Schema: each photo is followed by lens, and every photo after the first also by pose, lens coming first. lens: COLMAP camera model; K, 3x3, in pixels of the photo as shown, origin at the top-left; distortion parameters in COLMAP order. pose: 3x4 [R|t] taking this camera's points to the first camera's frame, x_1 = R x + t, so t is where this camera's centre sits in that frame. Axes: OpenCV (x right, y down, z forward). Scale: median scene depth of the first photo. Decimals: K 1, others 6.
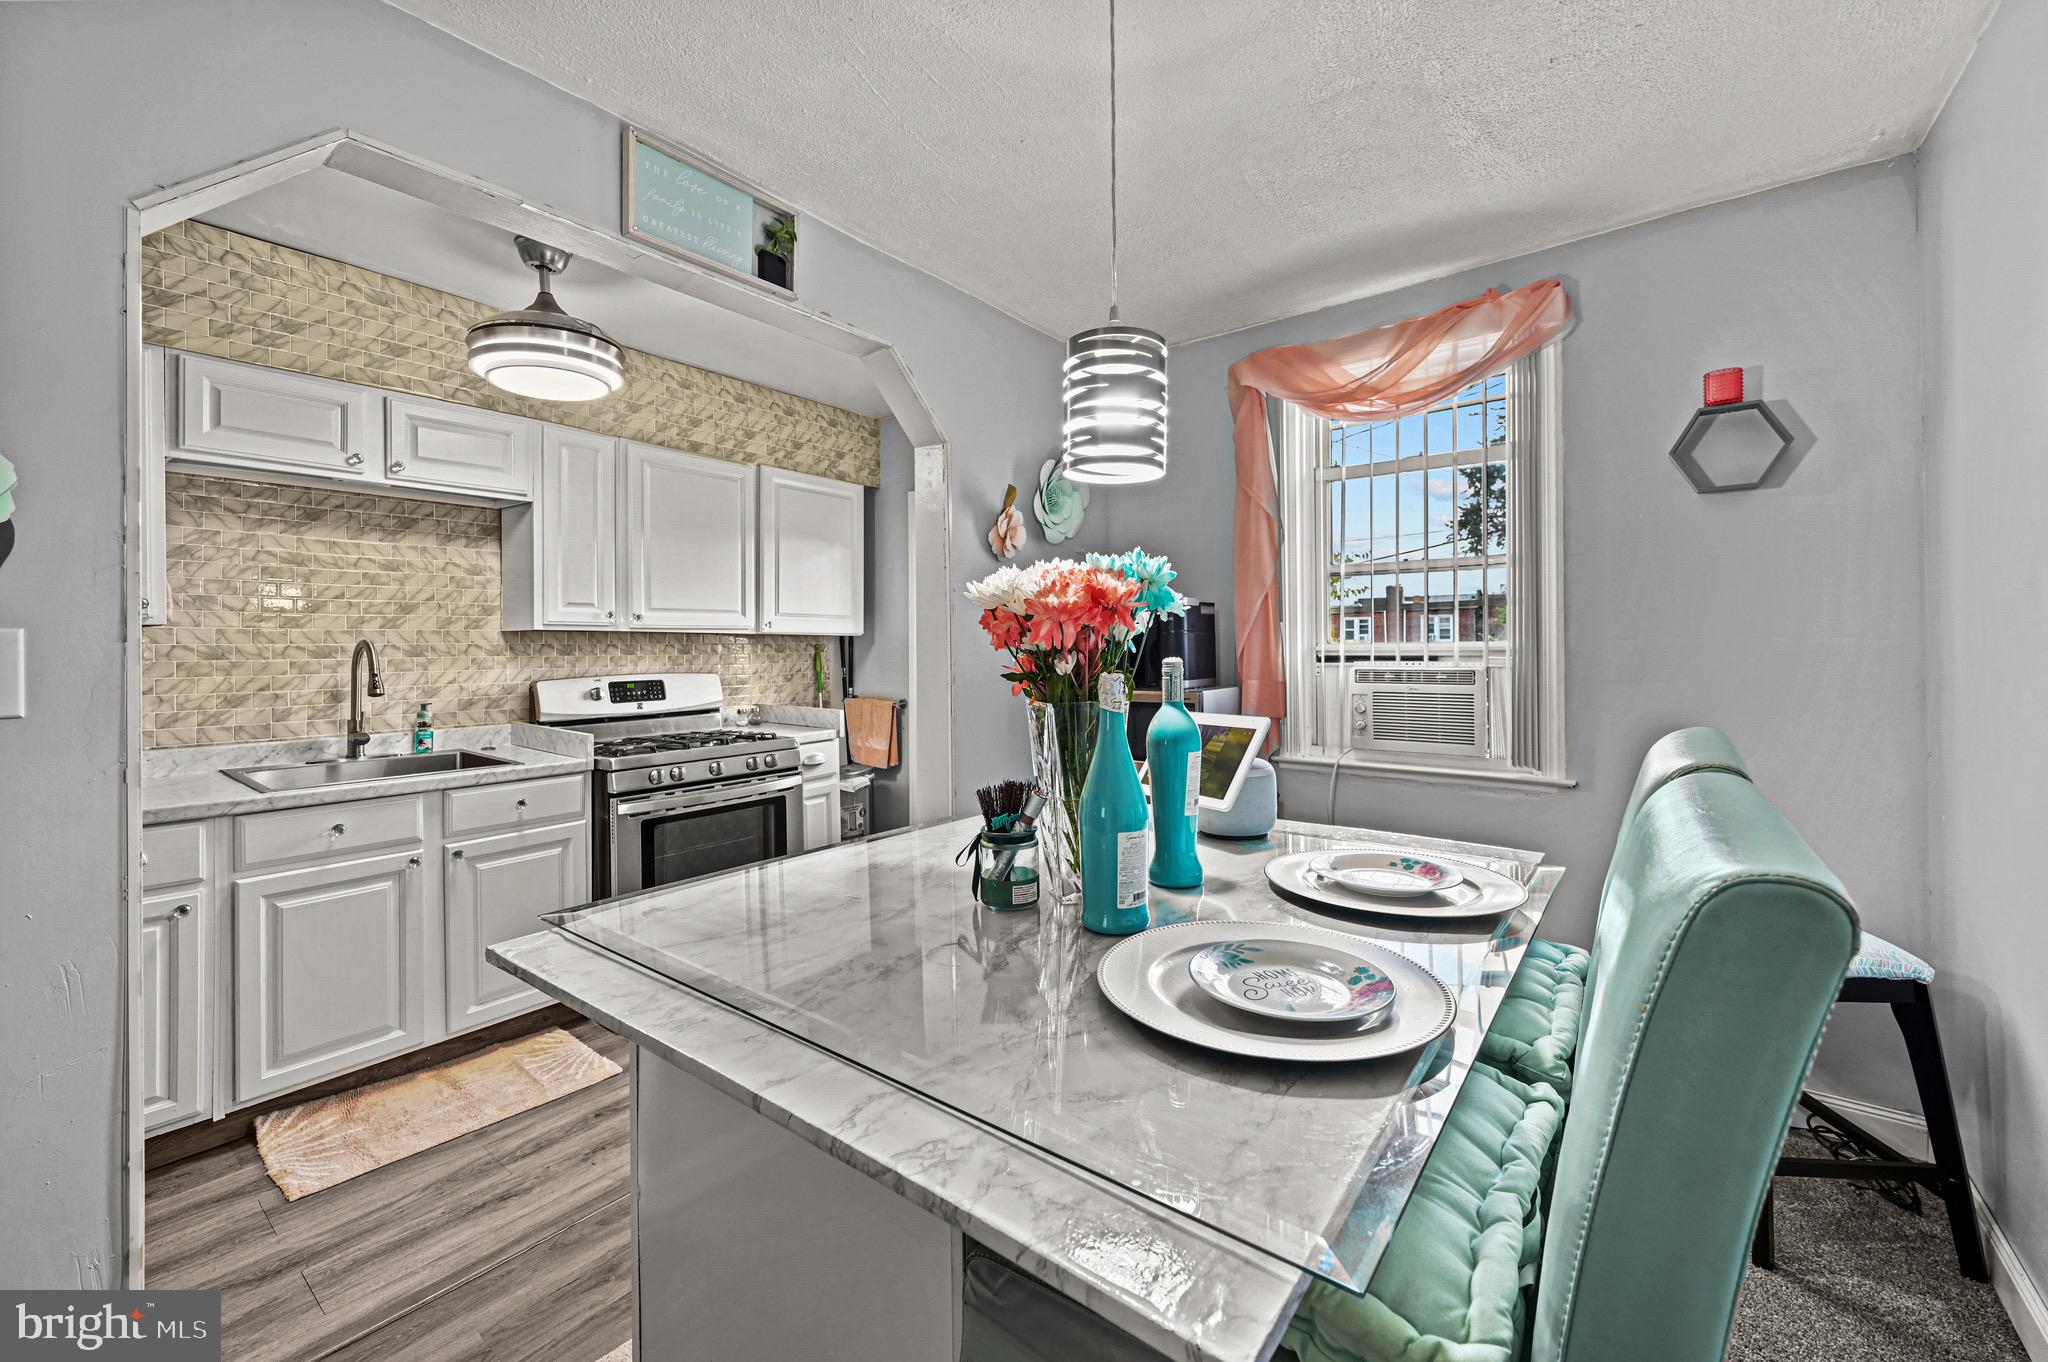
lens RADIAL K [[812.8, 0, 1027.2], [0, 812.8, 618.2], [0, 0, 1]] dist [0.000939, 0.000368]
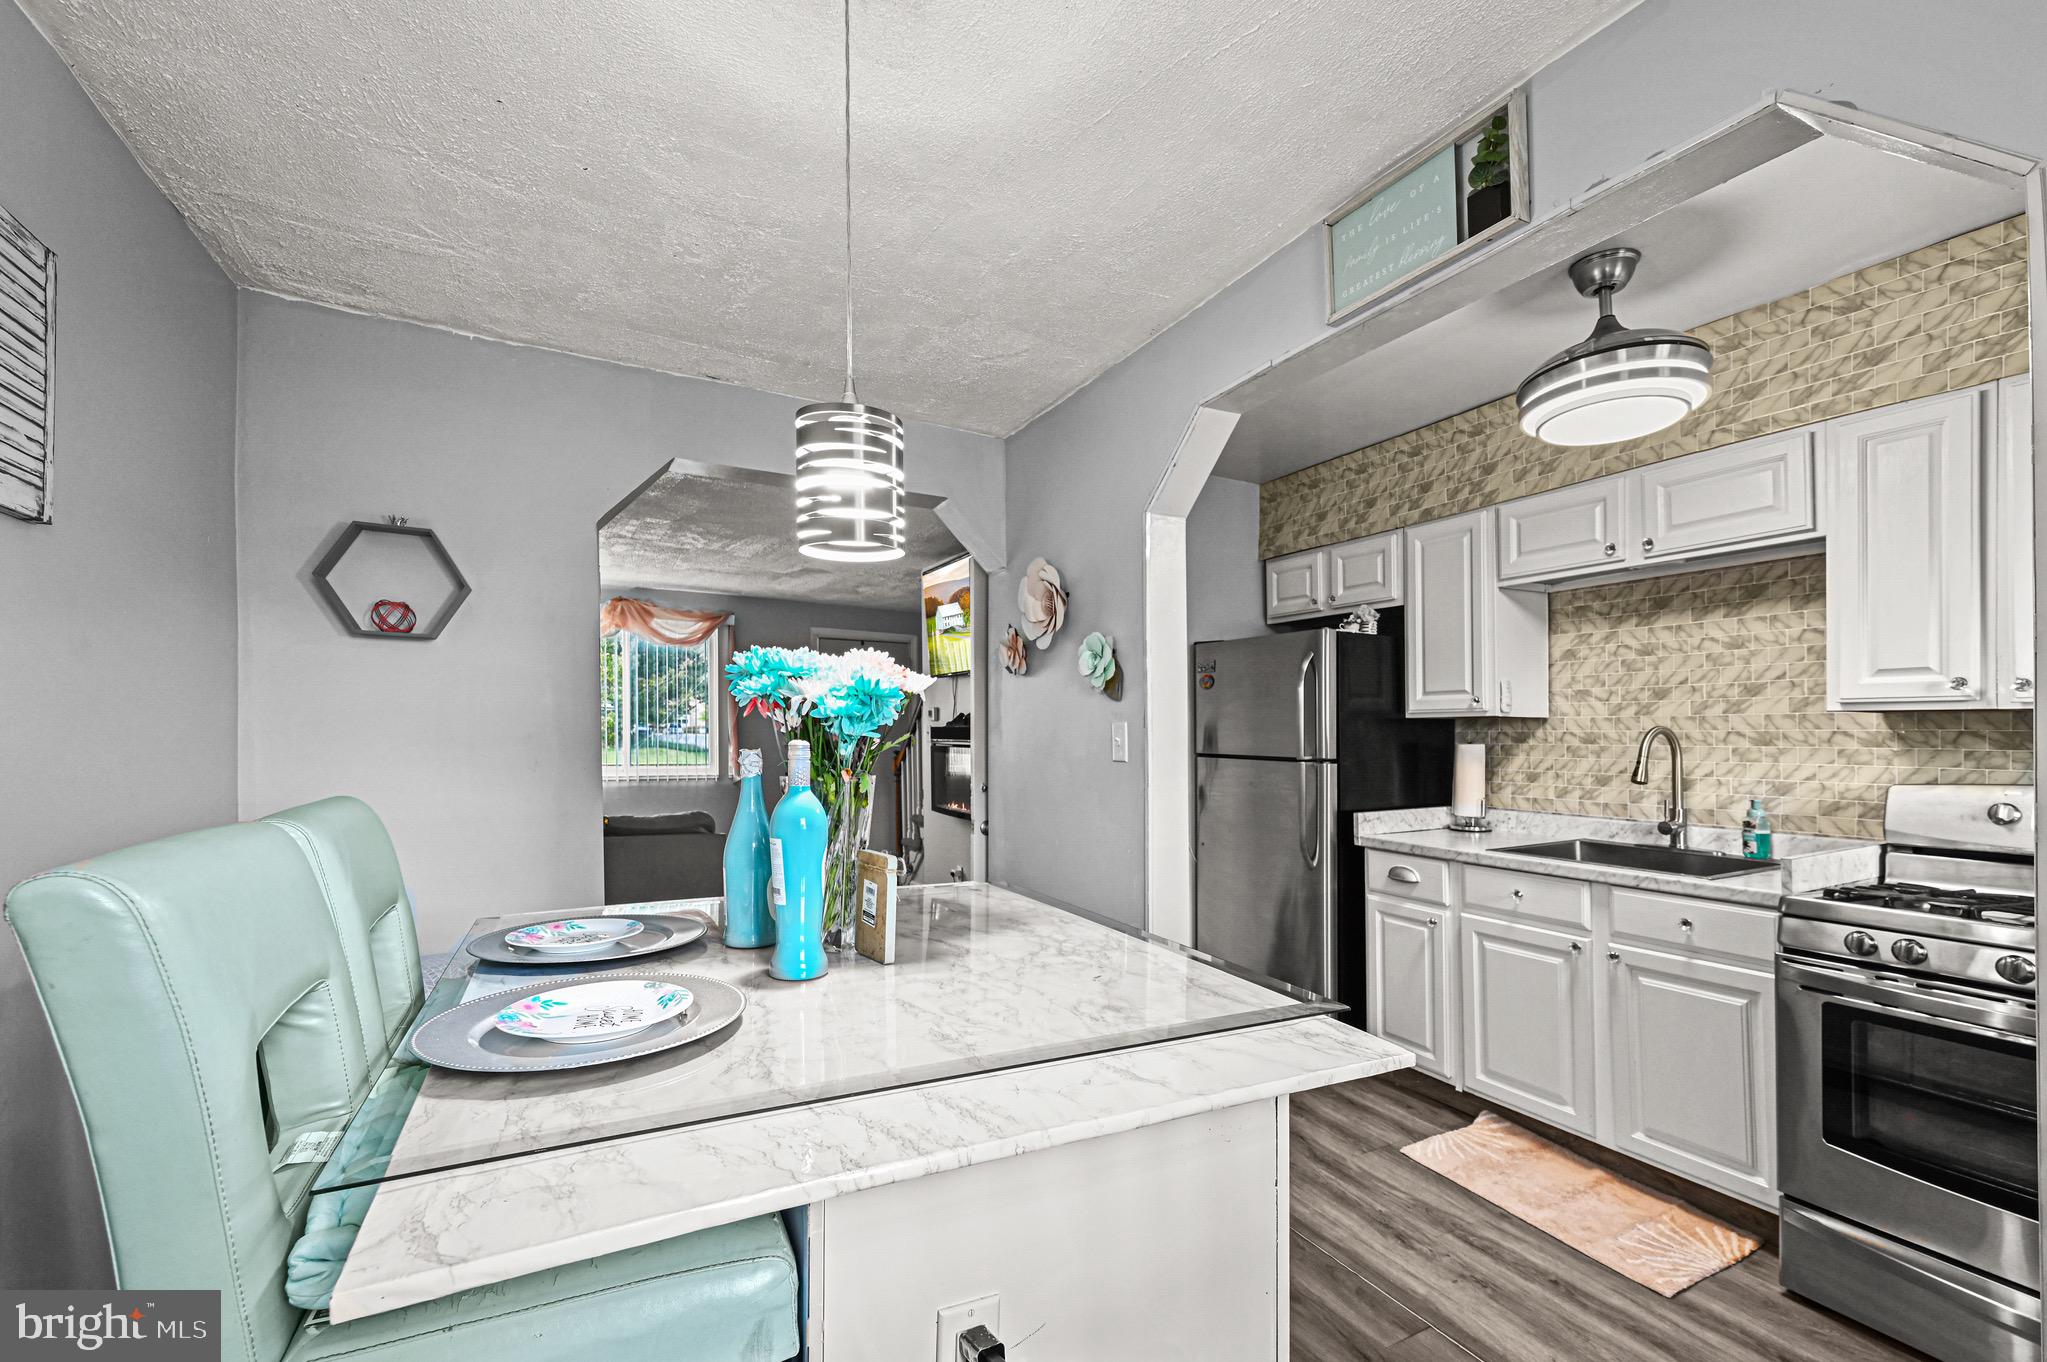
lens RADIAL K [[883.8, 0, 1022.5], [0, 883.8, 717.3], [0, 0, 1]] dist [0.002341, -0.000084]
pose [[-0.430072, -0.013060, -0.902700, 0.450671], [0.027960, 0.999223, -0.027777, 0.023006], [0.902362, -0.037185, -0.429373, 0.737025]]
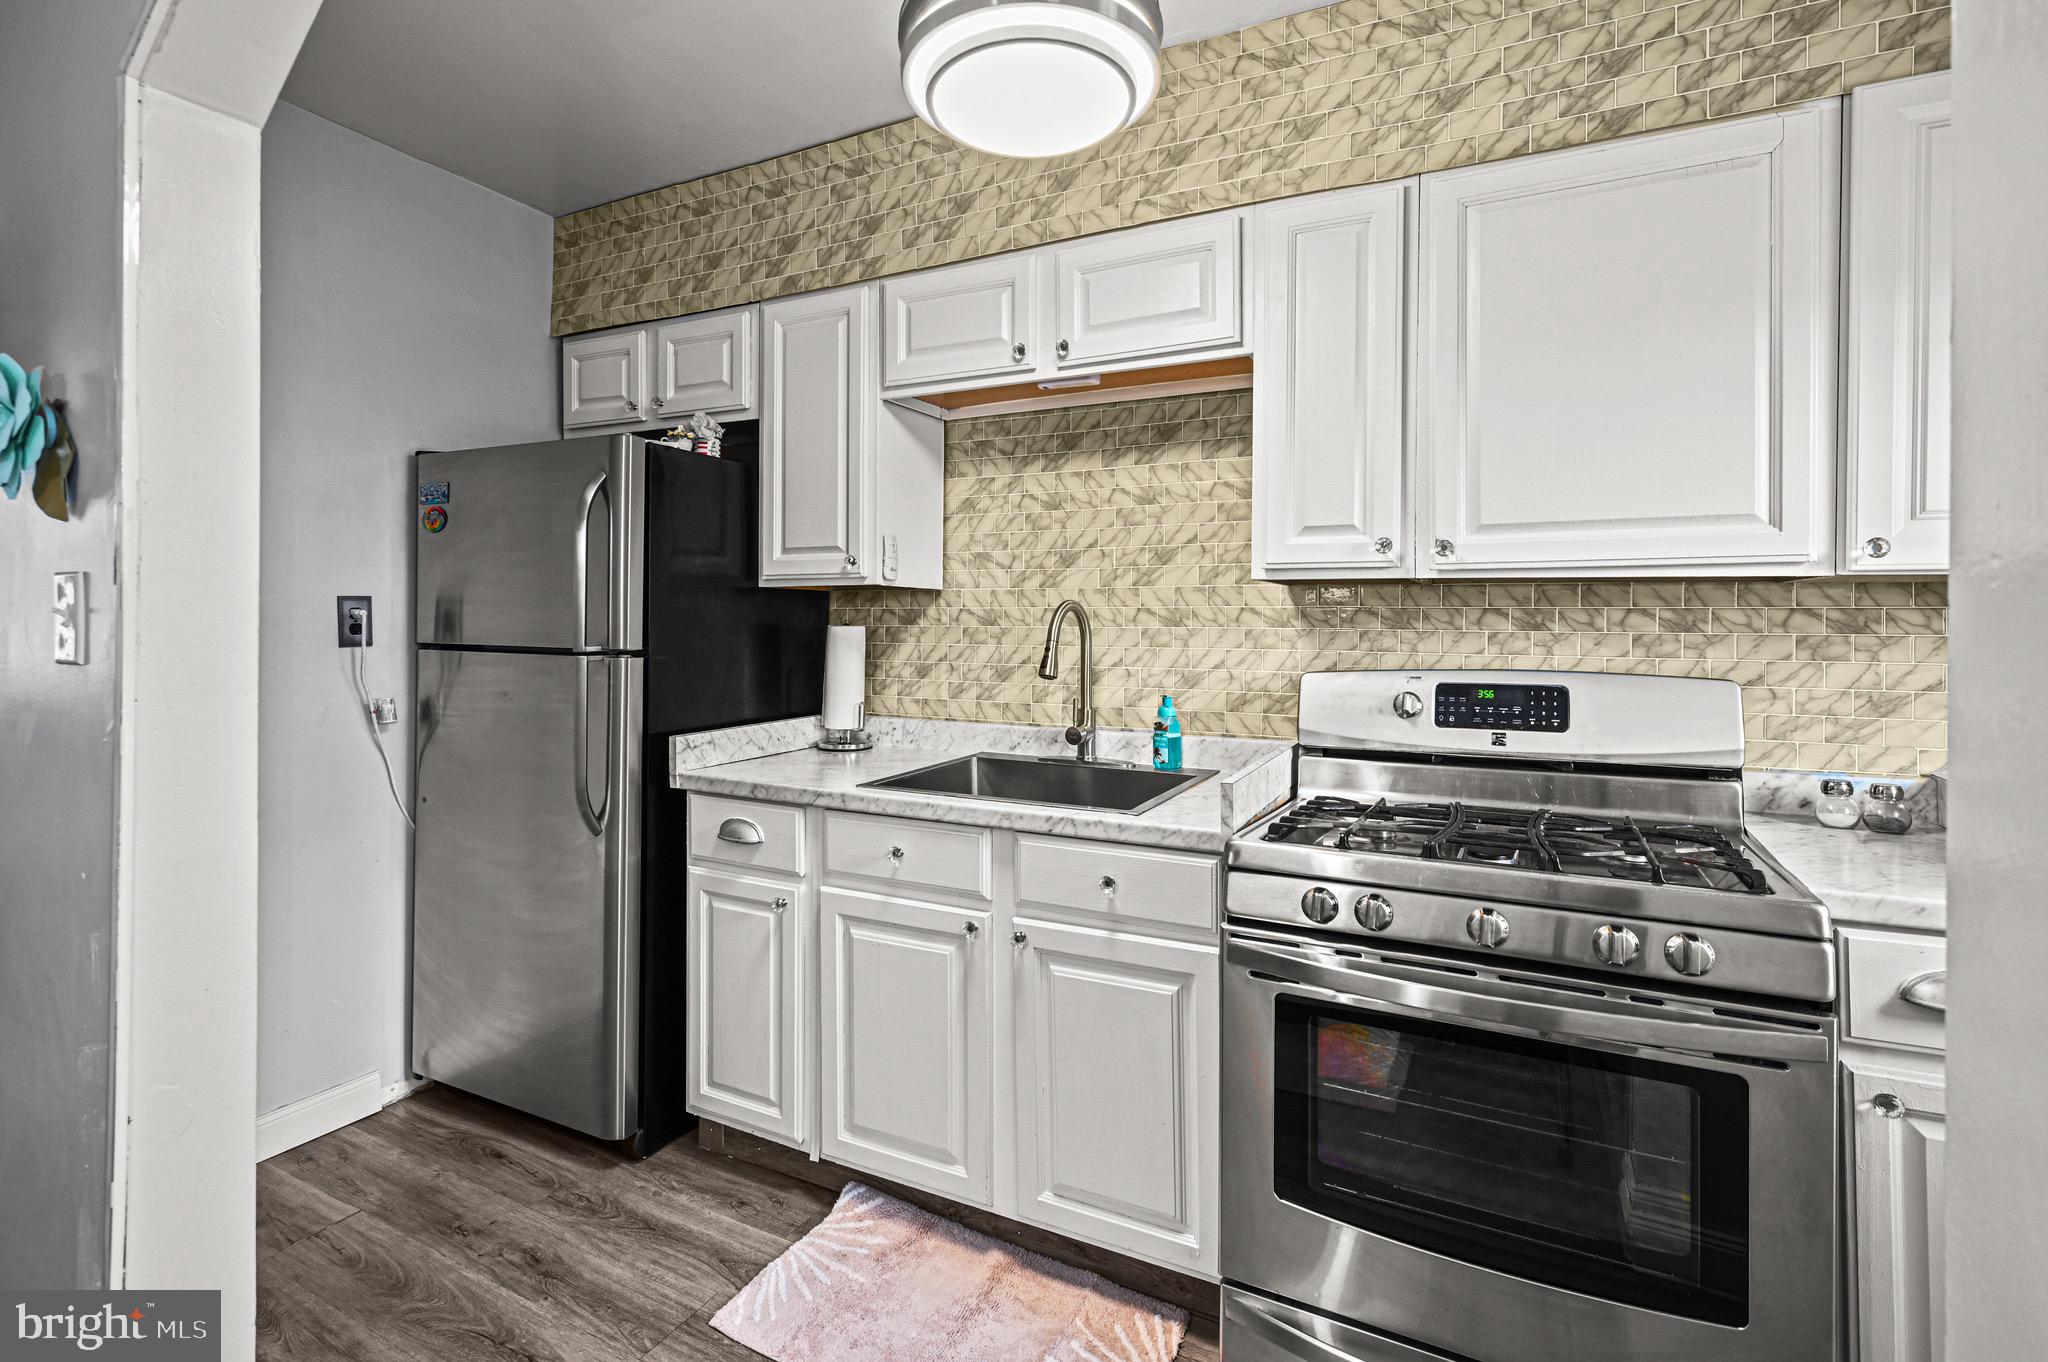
lens RADIAL K [[964.4, 0, 1024.3], [0, 964.4, 625.7], [0, 0, 1]] dist [0.001805, 0.000122]
pose [[0.171233, 0.007567, -0.985202, 0.026724], [0.024732, 0.999622, 0.011976, 0.036308], [0.984920, -0.026417, 0.170981, 0.780106]]
